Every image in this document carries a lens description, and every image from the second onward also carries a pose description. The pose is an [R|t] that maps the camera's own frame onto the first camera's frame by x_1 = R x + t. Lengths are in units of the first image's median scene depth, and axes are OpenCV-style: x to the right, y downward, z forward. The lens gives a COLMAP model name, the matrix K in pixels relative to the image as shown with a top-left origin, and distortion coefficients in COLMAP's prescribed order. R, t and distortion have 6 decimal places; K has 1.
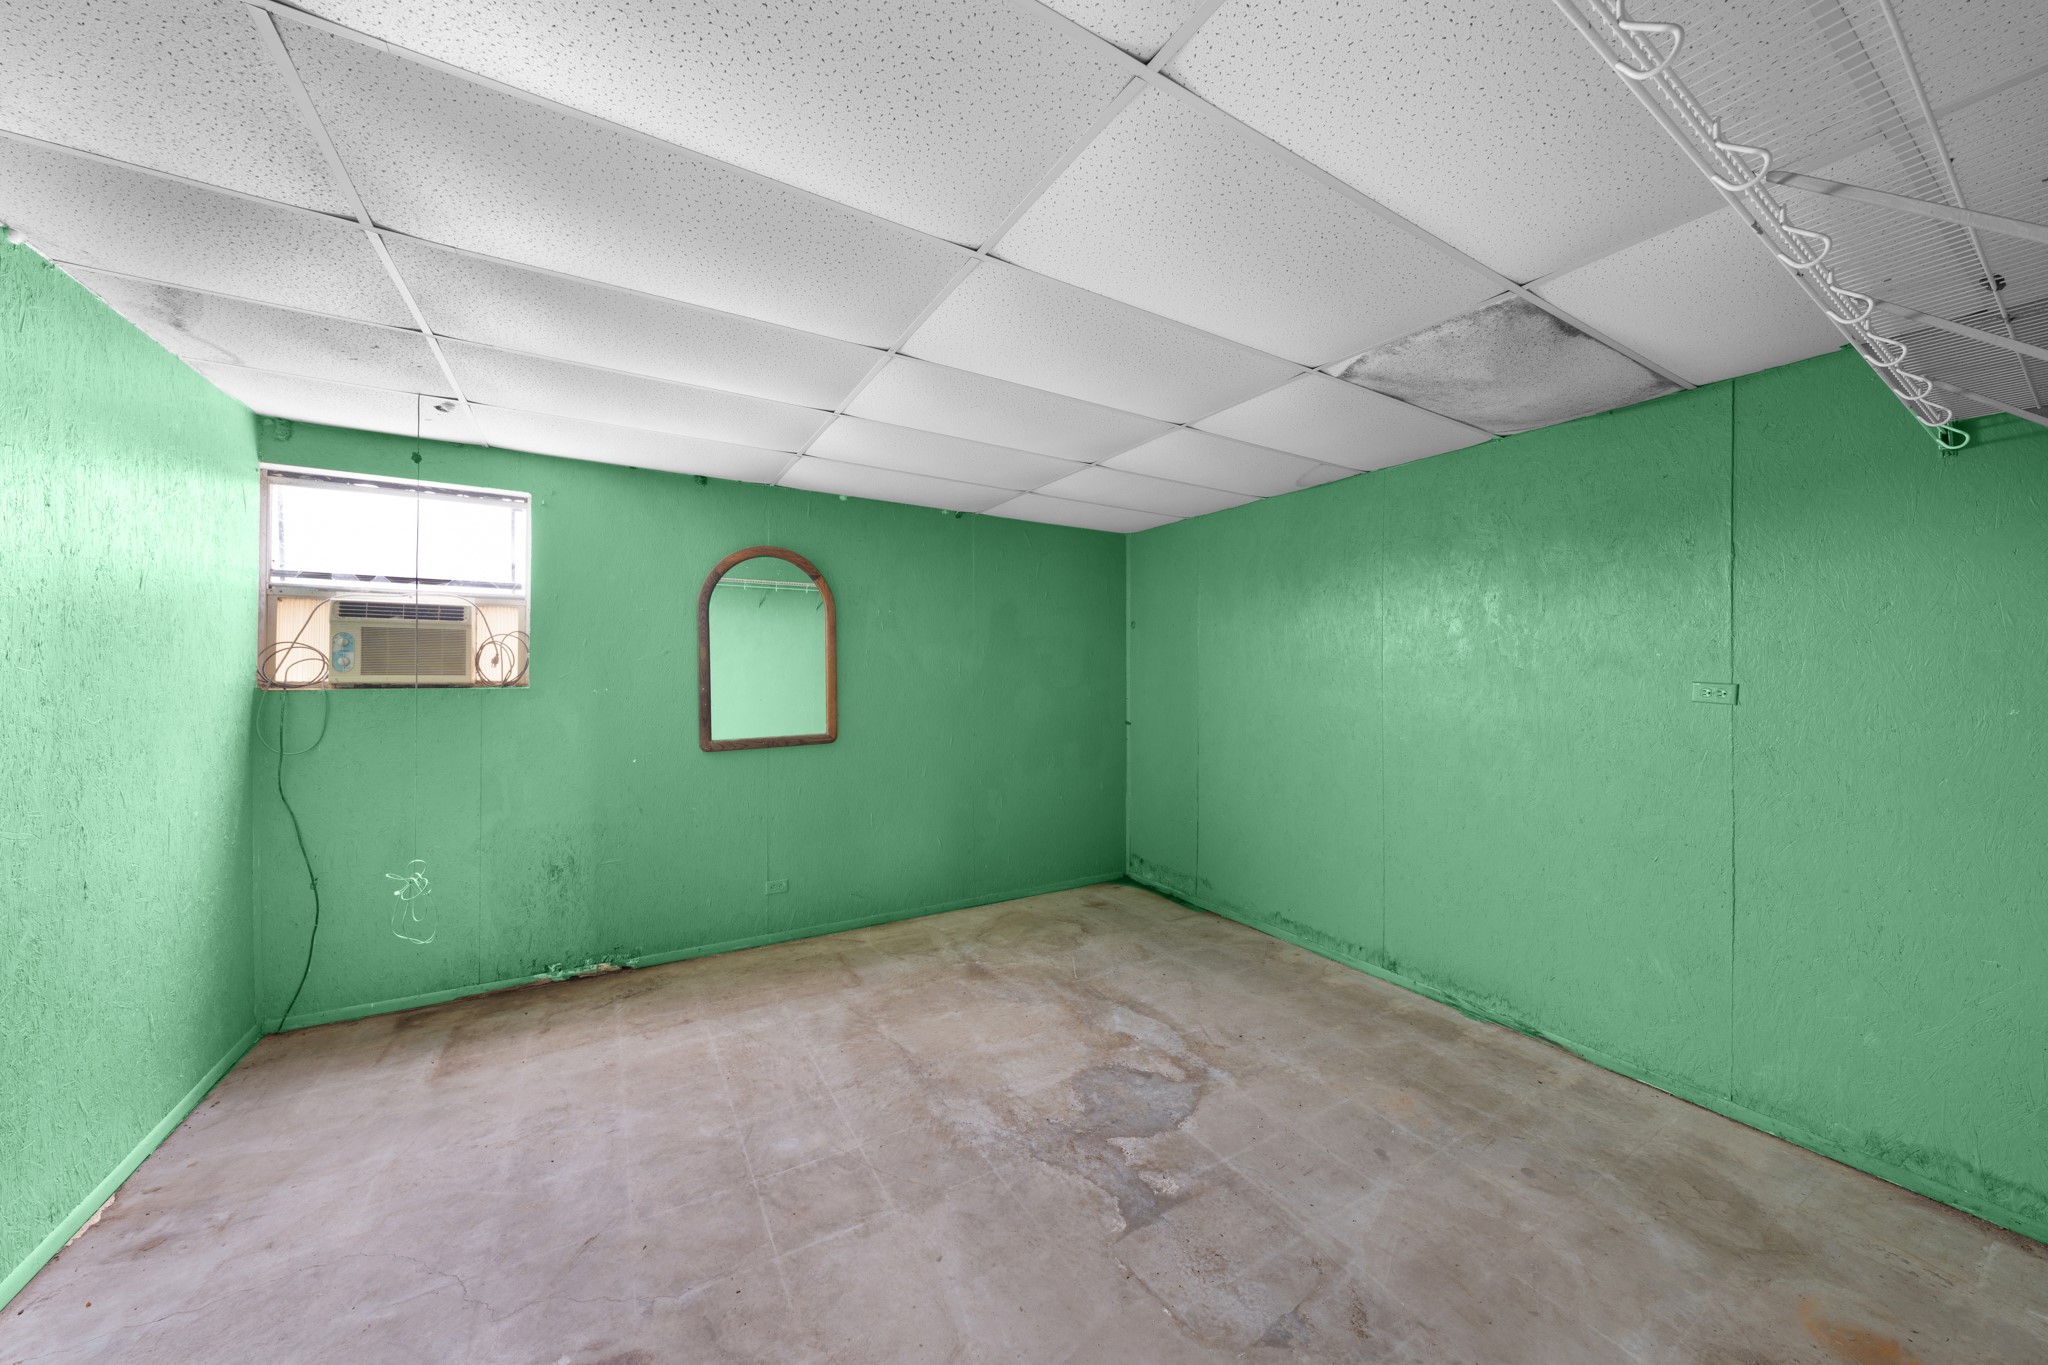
lens RADIAL K [[717.6, 0, 1026.5], [0, 717.6, 674.0], [0, 0, 1]] dist [-0.001091, 0.000994]
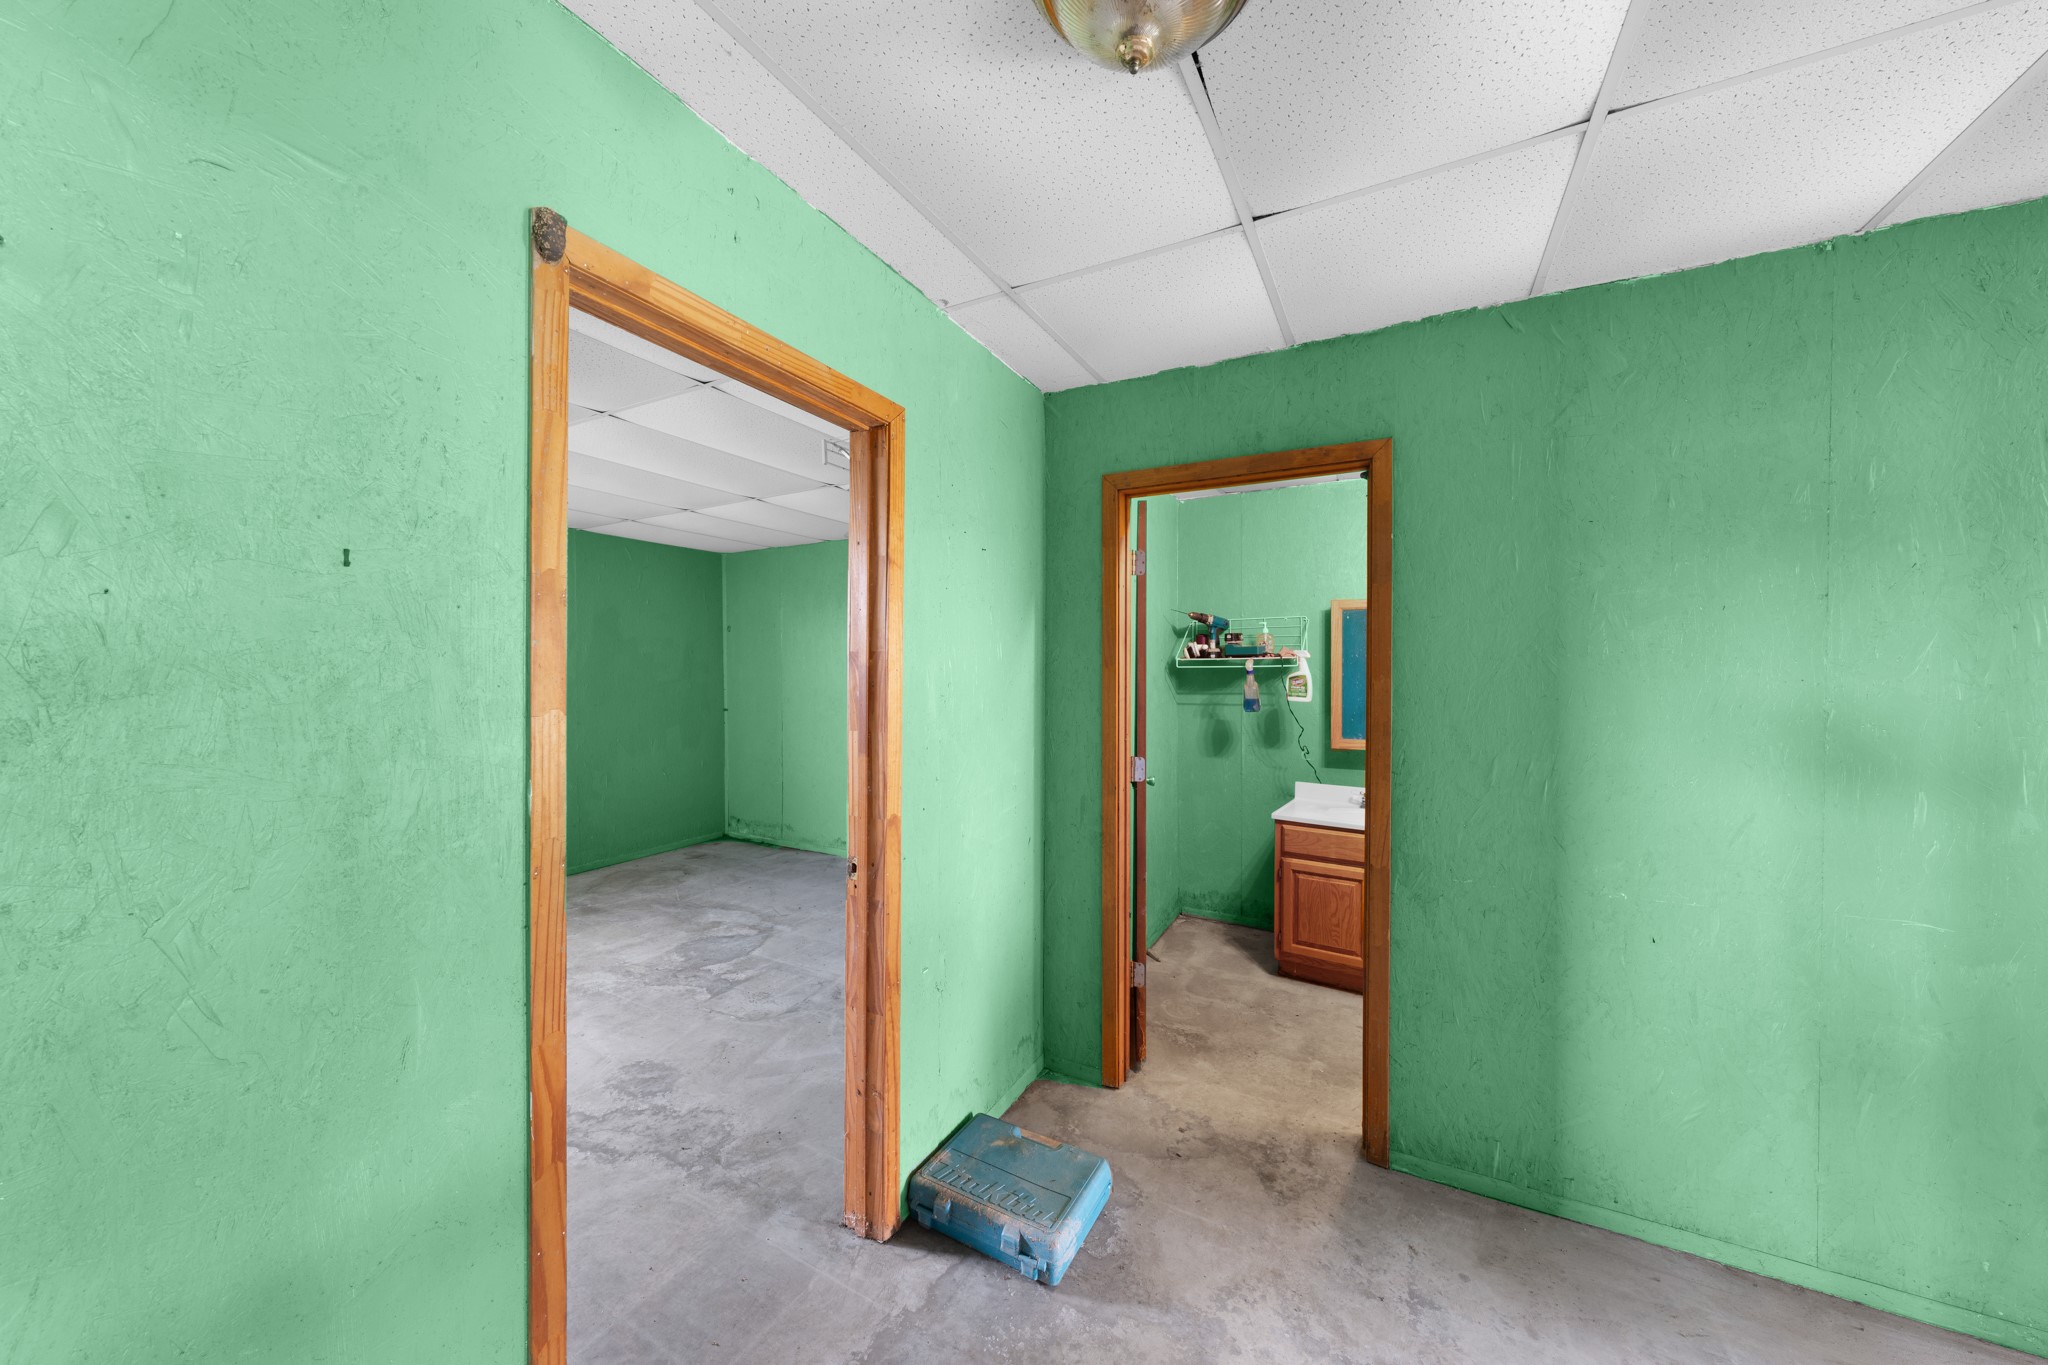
lens RADIAL K [[717.6, 0, 1033.9], [0, 717.6, 667.8], [0, 0, 1]] dist [-0.001091, 0.000994]
pose [[0.864587, -0.010244, 0.502379, -0.025984], [0.010002, 0.999945, 0.003176, -0.000932], [-0.502384, 0.002279, 0.864642, -0.500839]]
